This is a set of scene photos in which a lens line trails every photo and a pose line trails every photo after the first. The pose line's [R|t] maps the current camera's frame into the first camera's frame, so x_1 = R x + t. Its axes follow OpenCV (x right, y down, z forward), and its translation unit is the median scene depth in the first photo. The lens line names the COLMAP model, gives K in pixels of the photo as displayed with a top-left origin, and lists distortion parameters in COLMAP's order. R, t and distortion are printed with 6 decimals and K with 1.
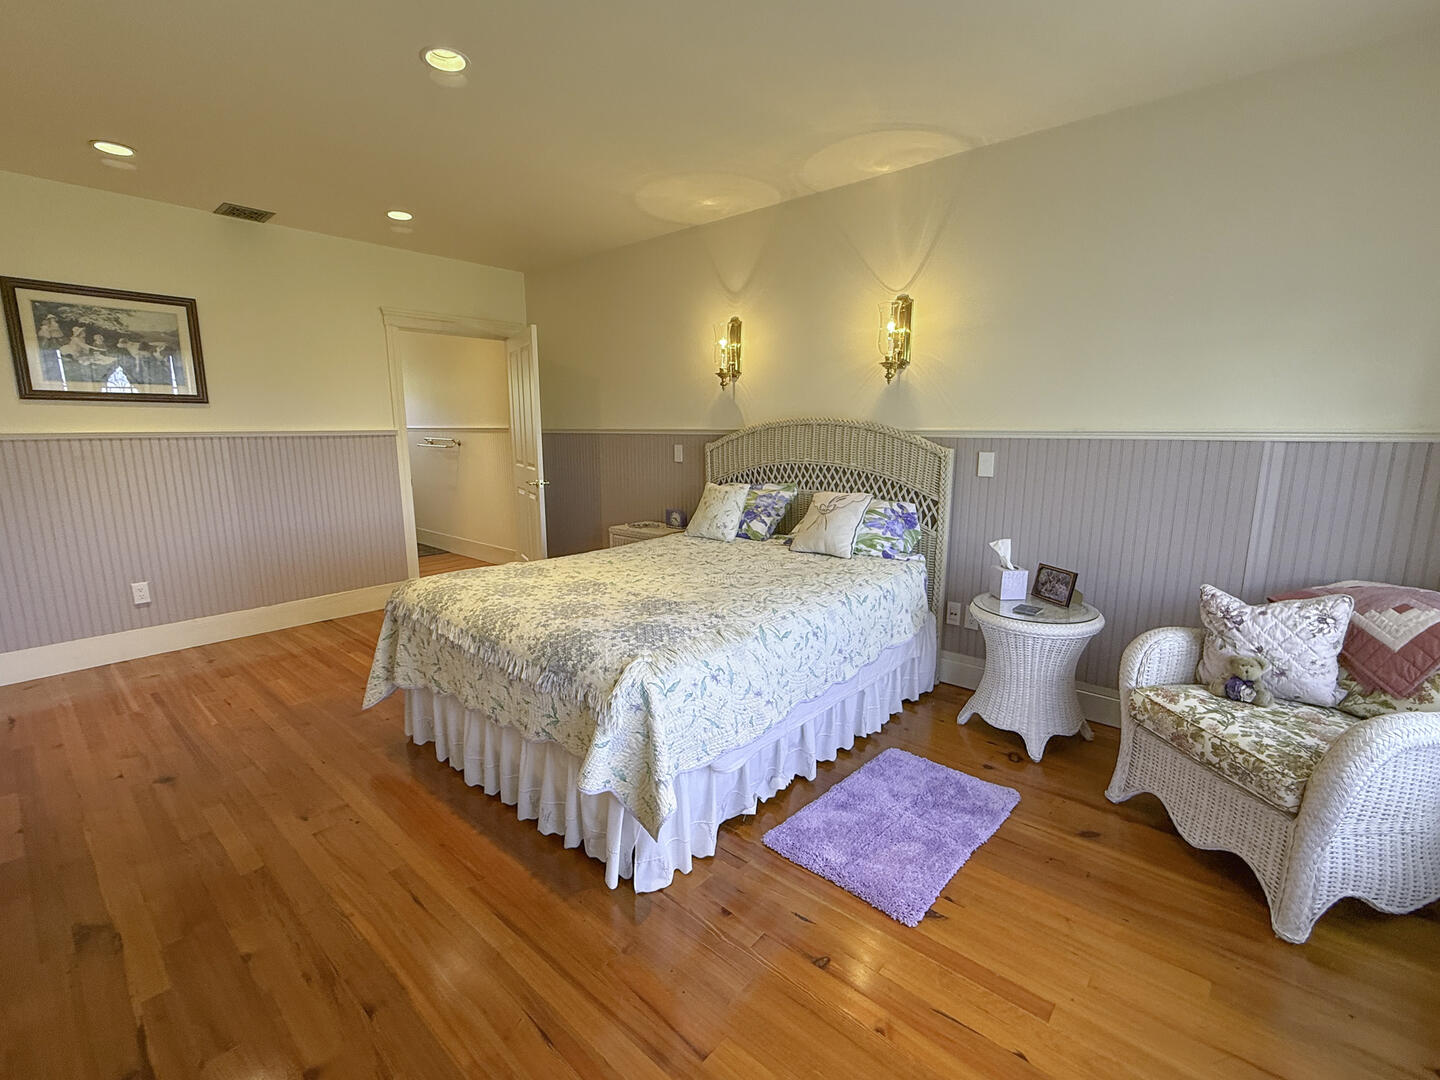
lens RADIAL K [[626.8, 0, 720.0], [0, 626.8, 540.0], [0, 0, 1]] dist [0.000649, 0.000093]
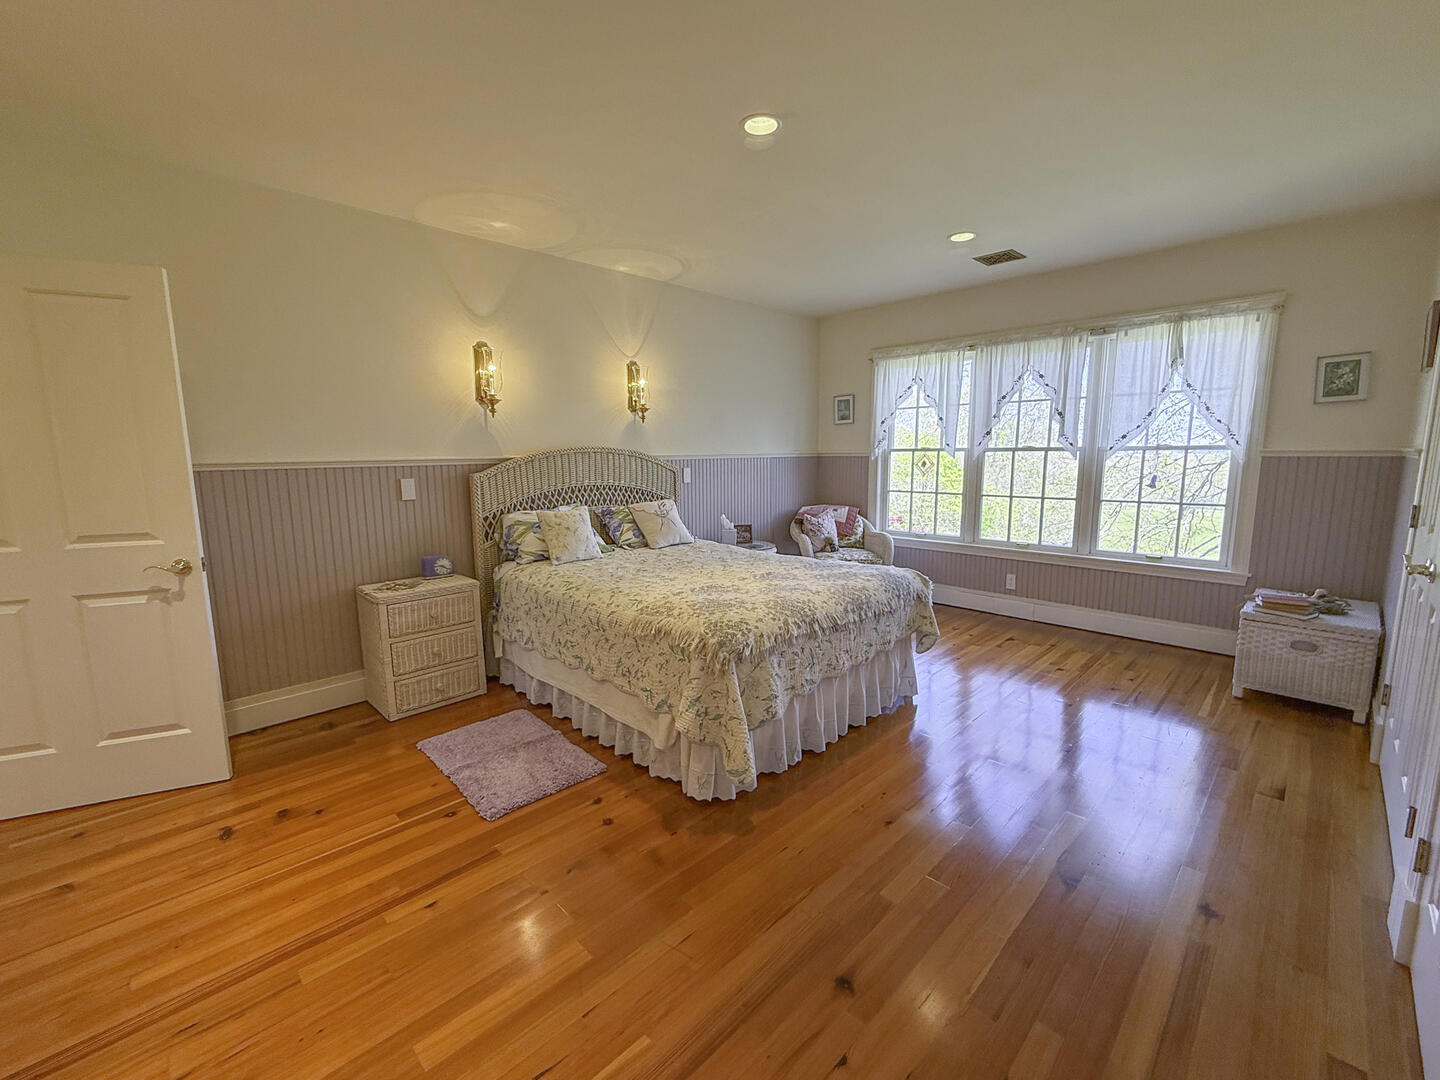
lens RADIAL K [[590.2, 0, 713.6], [0, 590.2, 537.0], [0, 0, 1]] dist [0.000042, 0.000096]
pose [[0.105675, -0.141200, 0.984325, -0.921551], [0.191589, 0.974212, 0.119181, -0.110570], [-0.975770, 0.175991, 0.130002, 0.625668]]
